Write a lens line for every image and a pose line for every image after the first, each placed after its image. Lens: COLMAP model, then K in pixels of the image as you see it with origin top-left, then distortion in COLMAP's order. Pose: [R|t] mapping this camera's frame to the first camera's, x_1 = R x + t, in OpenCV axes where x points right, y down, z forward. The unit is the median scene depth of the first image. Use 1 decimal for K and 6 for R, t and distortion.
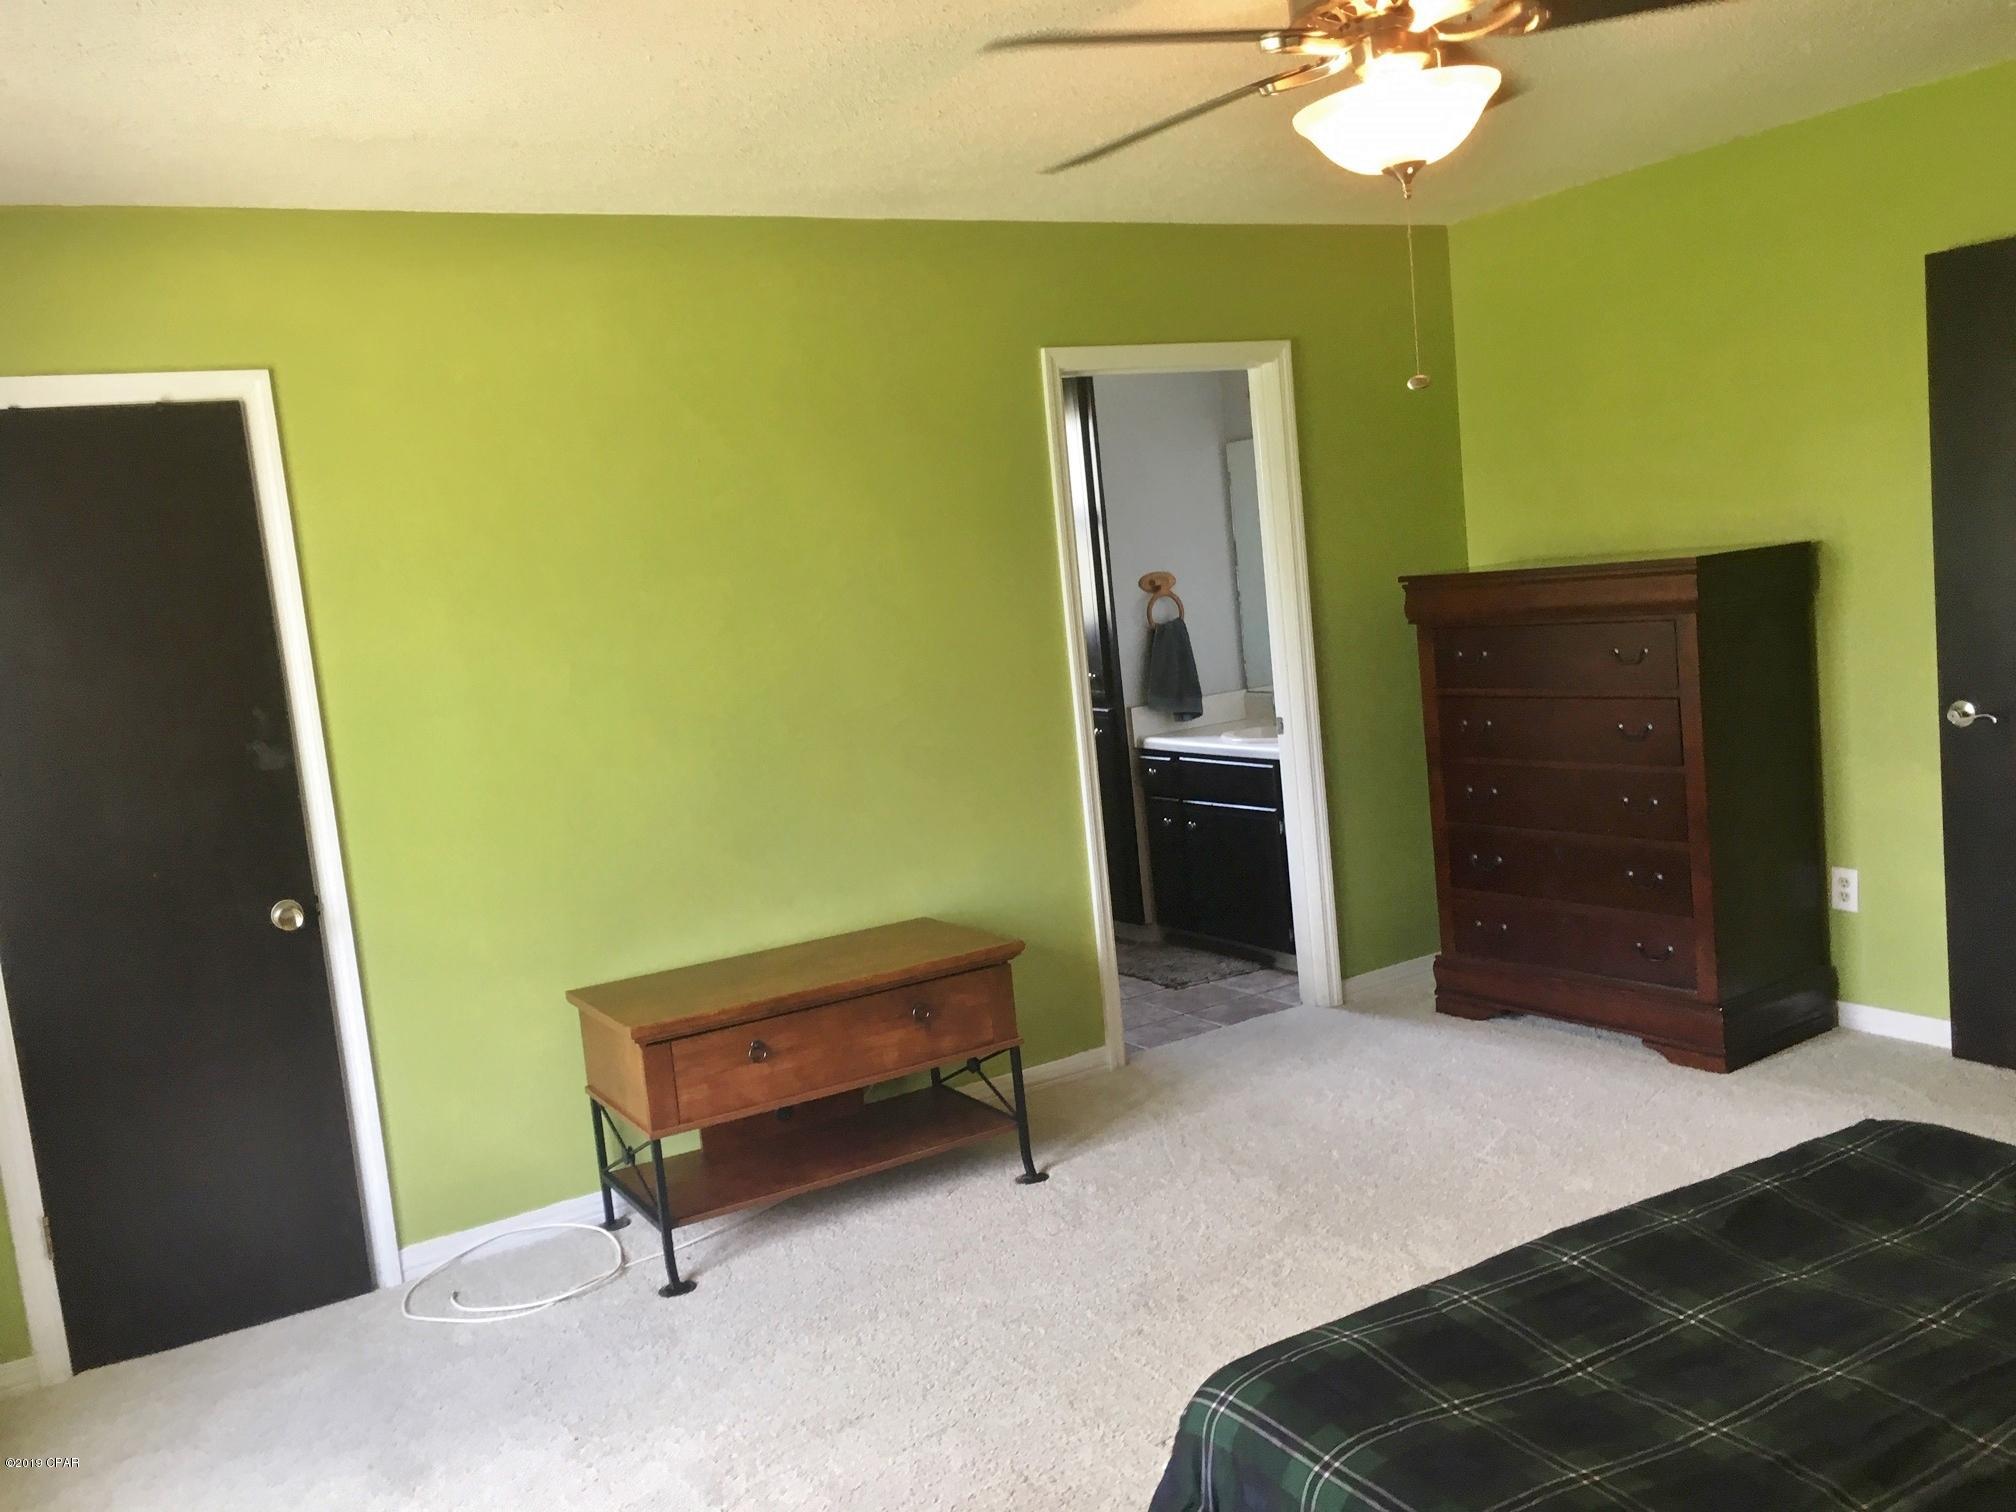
lens RADIAL K [[1717.8, 0, 999.2], [0, 1717.8, 757.0], [0, 0, 1]] dist [0.080026, -0.088863]
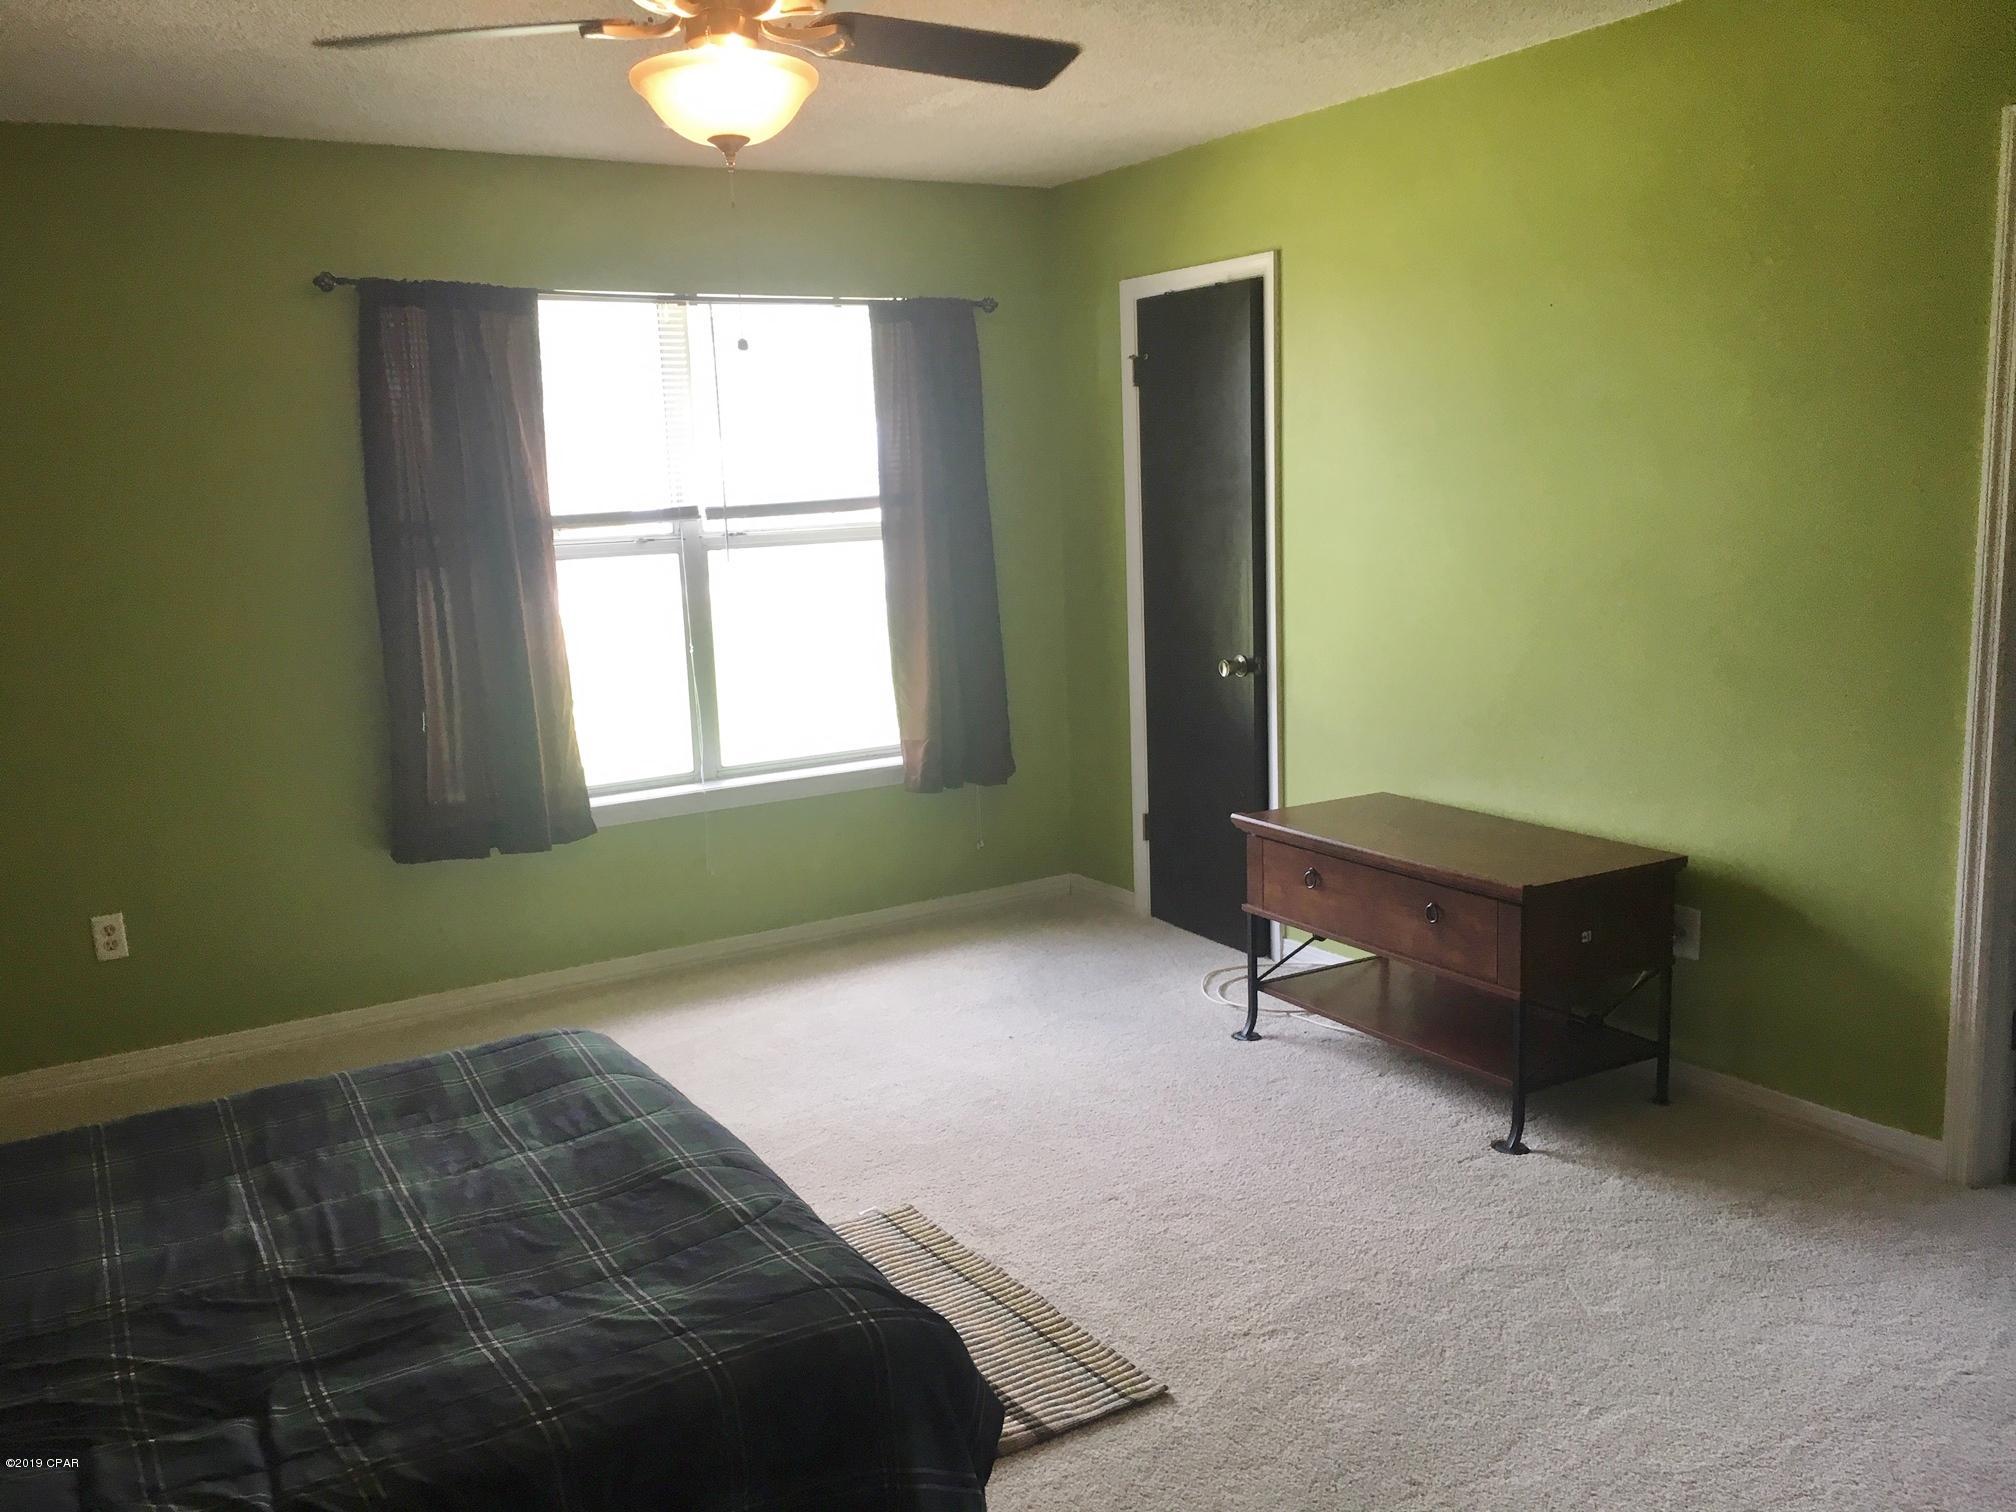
lens RADIAL K [[1717.8, 0, 999.2], [0, 1717.8, 757.0], [0, 0, 1]] dist [0.080026, -0.088863]
pose [[0.031373, 0.262158, -0.964515, 0.897618], [-0.086934, 0.962049, 0.258660, -0.171455], [0.995720, 0.075734, 0.052973, 0.740733]]
